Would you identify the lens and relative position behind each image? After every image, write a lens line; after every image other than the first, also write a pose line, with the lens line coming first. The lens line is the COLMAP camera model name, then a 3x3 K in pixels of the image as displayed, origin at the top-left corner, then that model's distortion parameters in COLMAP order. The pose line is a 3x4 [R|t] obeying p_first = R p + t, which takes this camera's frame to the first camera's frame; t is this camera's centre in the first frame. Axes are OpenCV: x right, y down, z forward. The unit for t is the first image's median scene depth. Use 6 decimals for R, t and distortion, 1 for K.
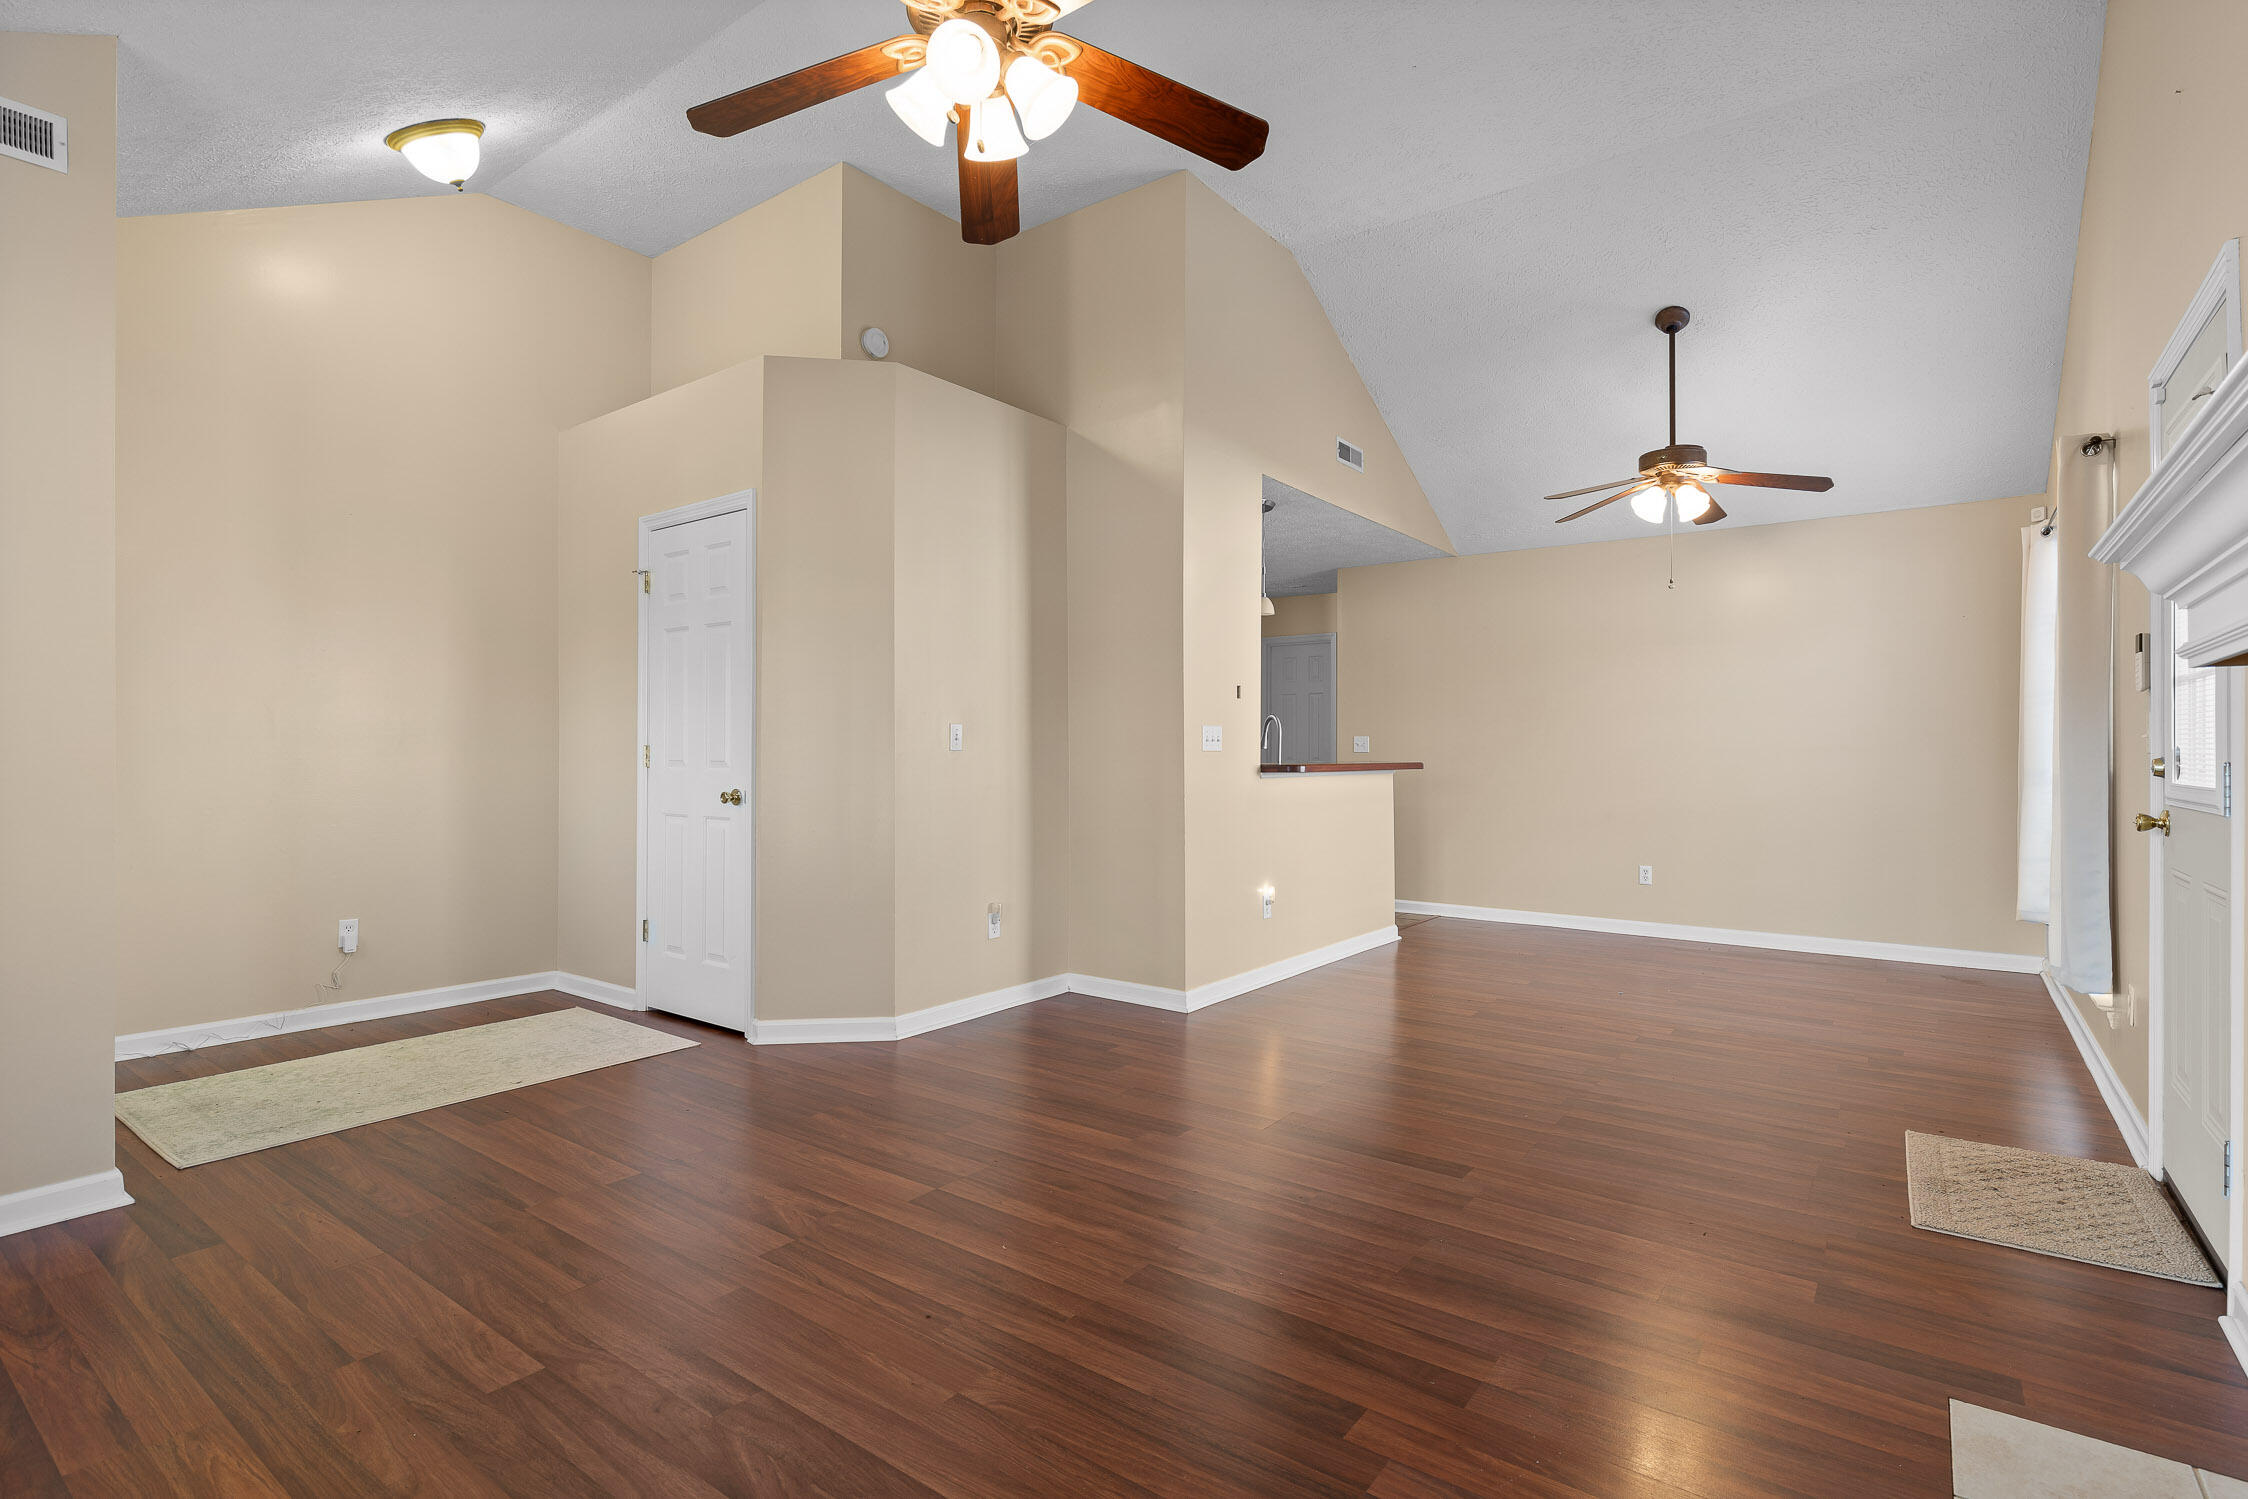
lens RADIAL K [[1079.6, 0, 1132.0], [0, 1079.6, 740.0], [0, 0, 1]] dist [0.000266, -0.000225]
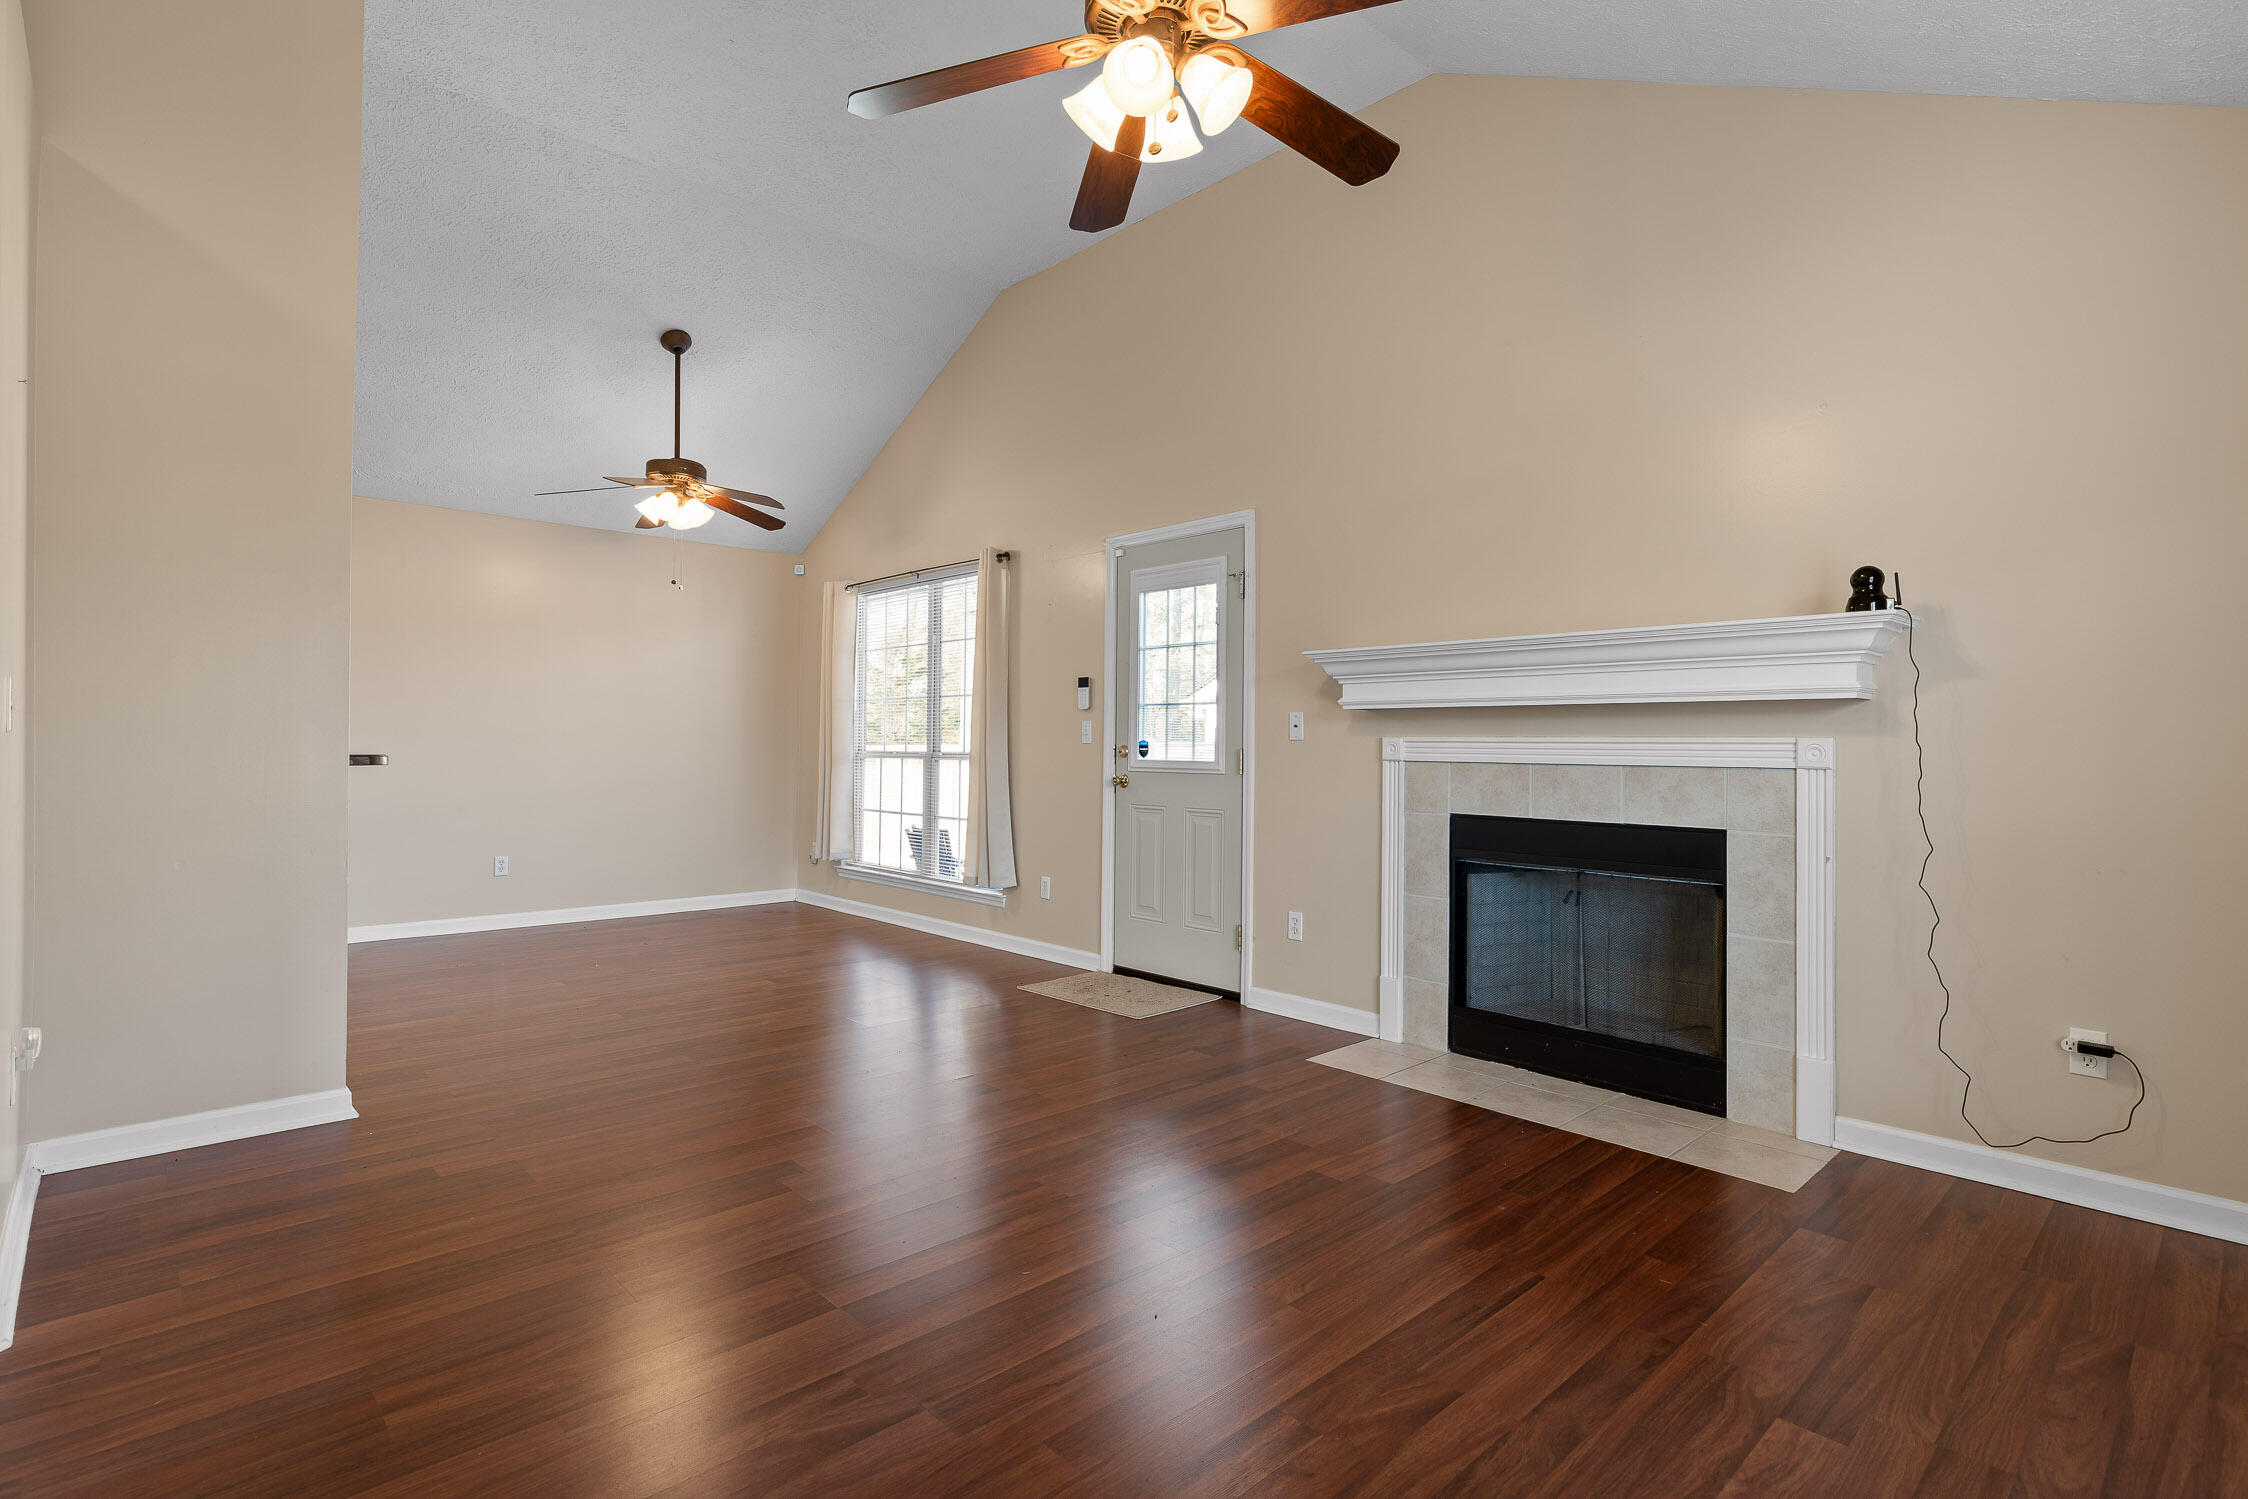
lens RADIAL K [[1079.6, 0, 1122.2], [0, 1079.6, 729.5], [0, 0, 1]] dist [0.000266, -0.000225]
pose [[0.186445, 0.010278, 0.982412, -0.947937], [-0.016518, 0.999837, -0.007326, 0.002432], [-0.982327, -0.014862, 0.186584, 0.689355]]
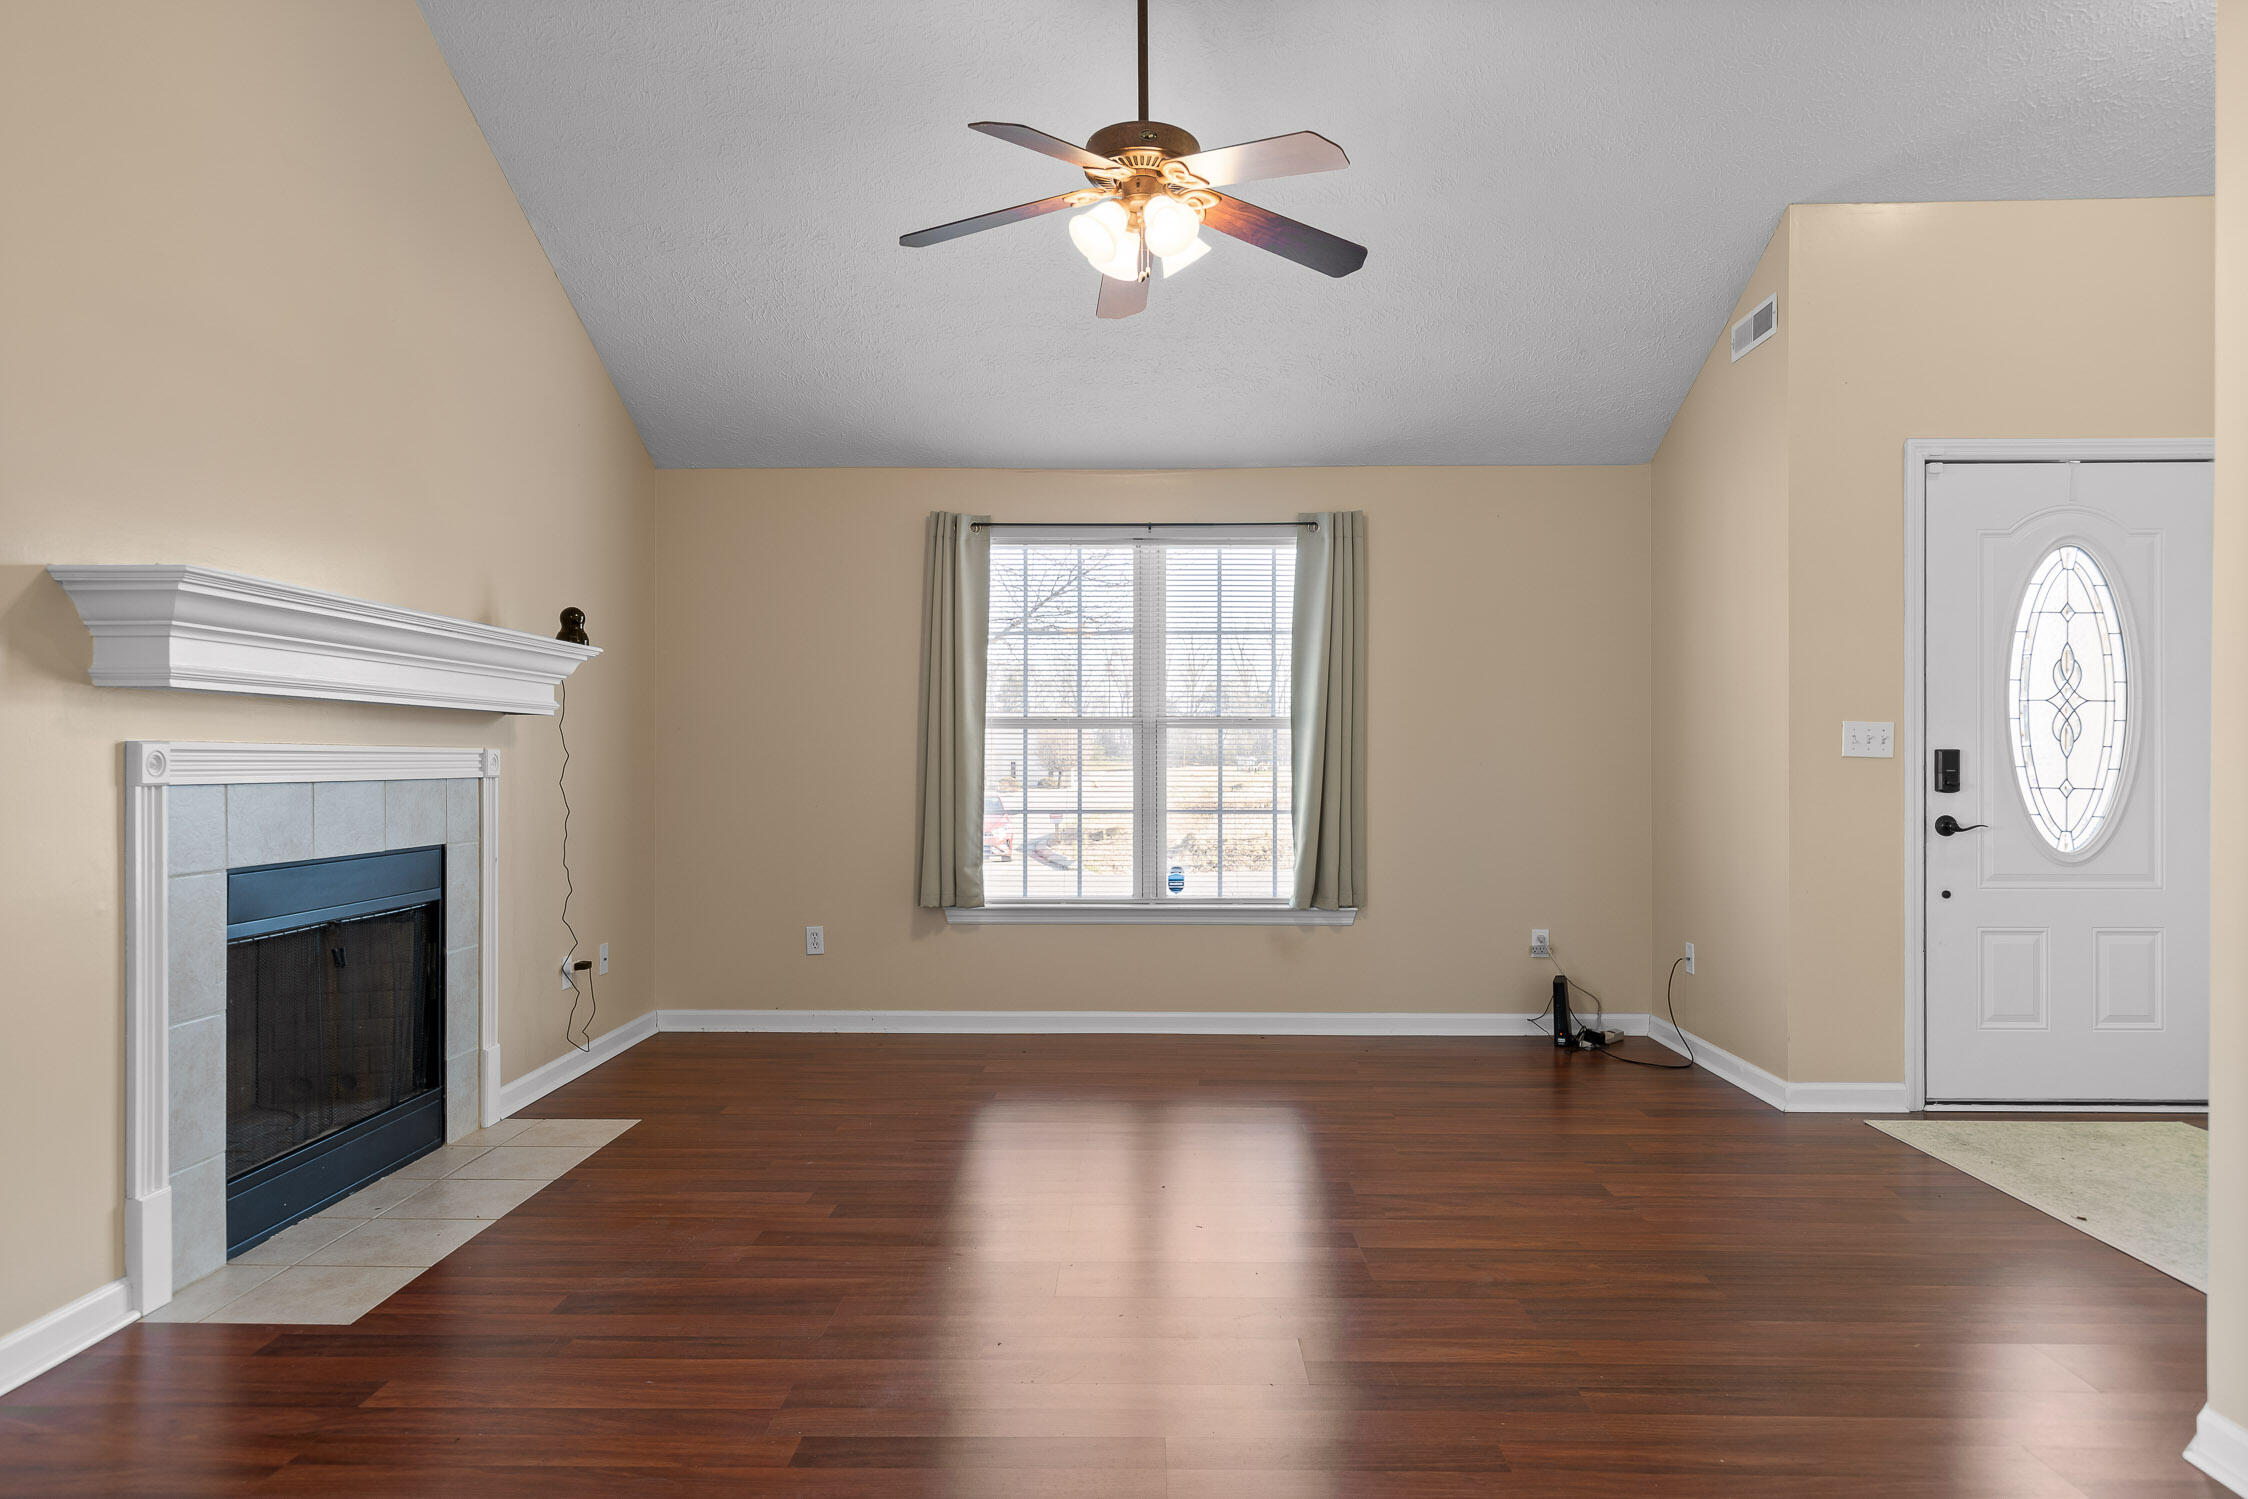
lens RADIAL K [[1363.3, 0, 1122.2], [0, 1363.3, 762.0], [0, 0, 1]] dist [0.003512, -0.003044]
pose [[-0.818801, -0.000389, -0.574078, 0.655467], [0.005499, 0.999949, -0.008520, 0.023698], [0.574051, -0.010133, -0.818757, 1.894310]]
